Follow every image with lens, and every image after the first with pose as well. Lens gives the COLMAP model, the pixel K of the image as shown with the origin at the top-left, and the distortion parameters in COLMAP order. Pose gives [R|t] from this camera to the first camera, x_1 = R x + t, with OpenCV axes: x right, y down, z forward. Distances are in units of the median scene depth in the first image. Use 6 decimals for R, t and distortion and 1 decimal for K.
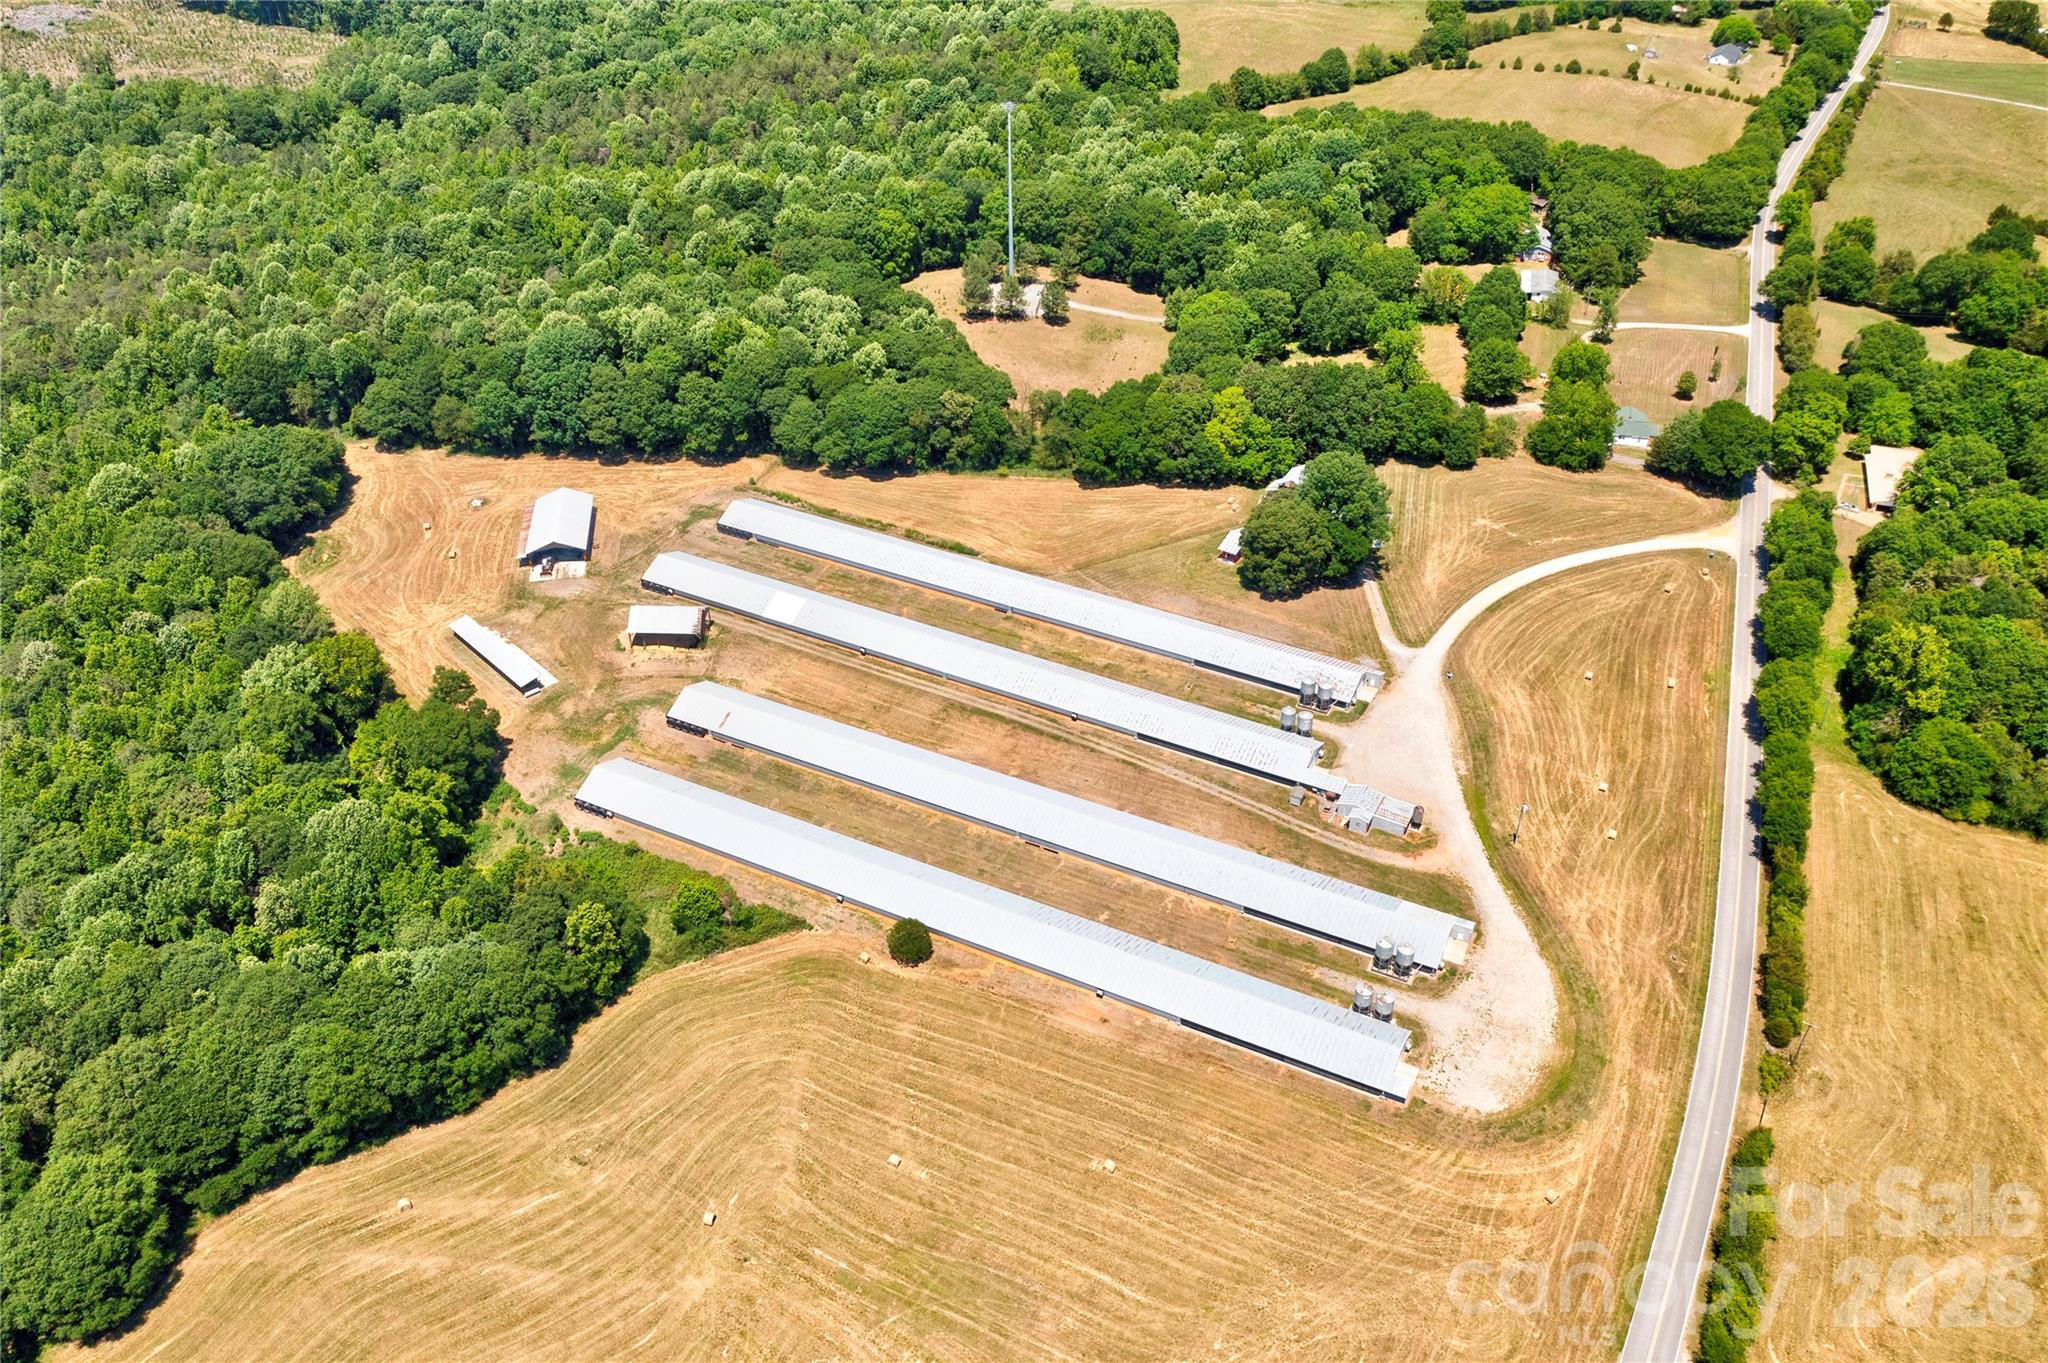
lens RADIAL K [[1629.1, 0, 1024.0], [0, 1629.1, 681.5], [0, 0, 1]] dist [-0.007160, 0.068823]
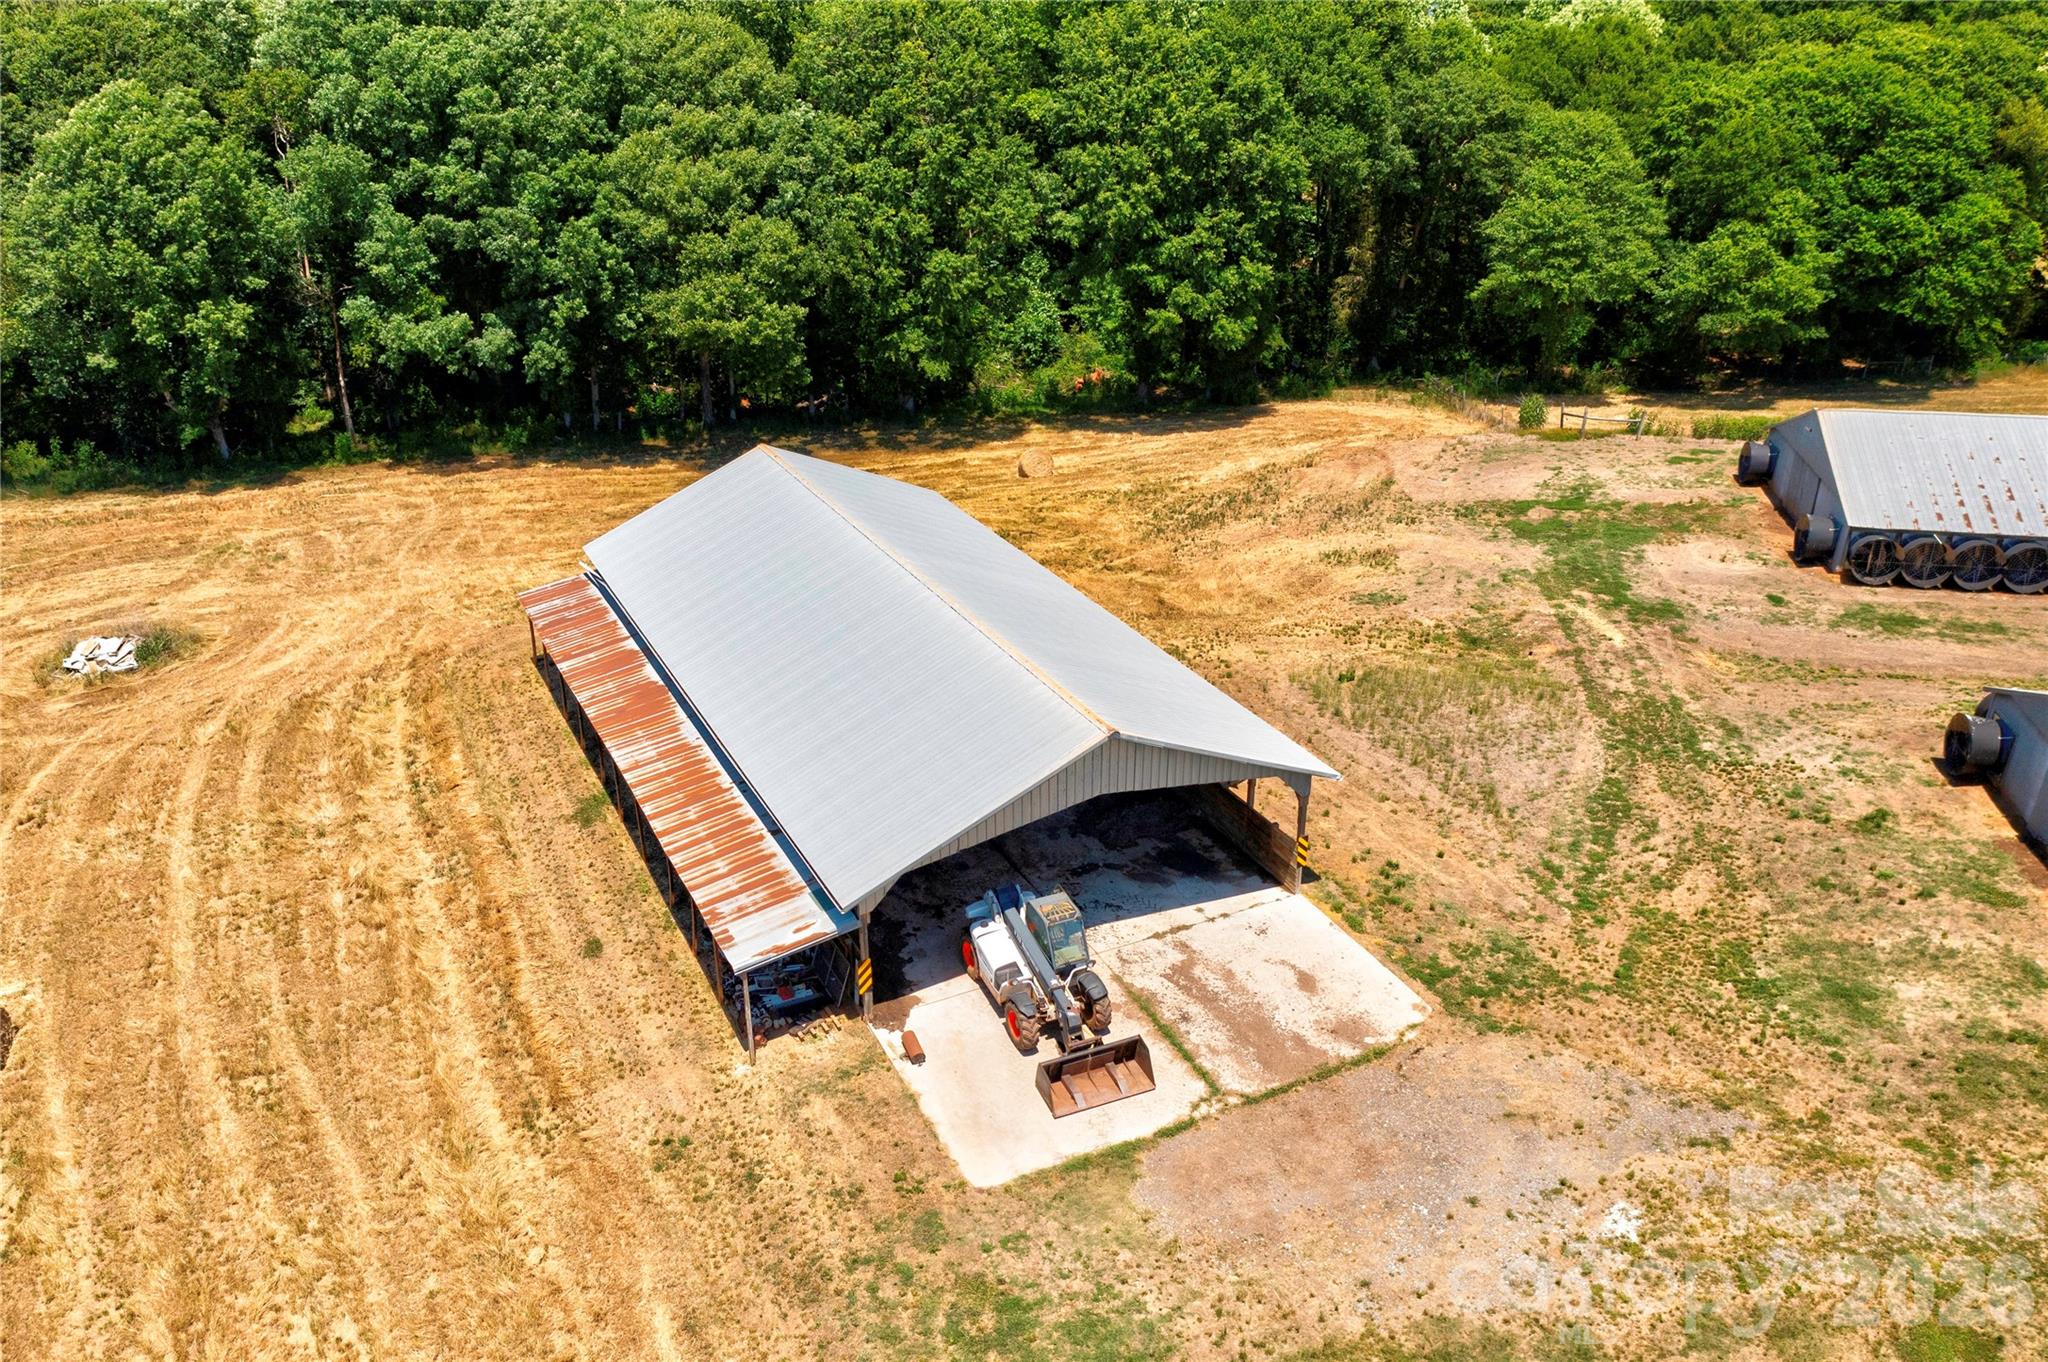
lens RADIAL K [[1669.4, 0, 1019.7], [0, 1669.4, 614.1], [0, 0, 1]] dist [0.019456, 0.005481]
pose [[0.953992, -0.110041, 0.278908, -0.284337], [0.171194, 0.963593, -0.205382, -0.063613], [-0.246154, 0.243681, 0.938098, 0.794597]]
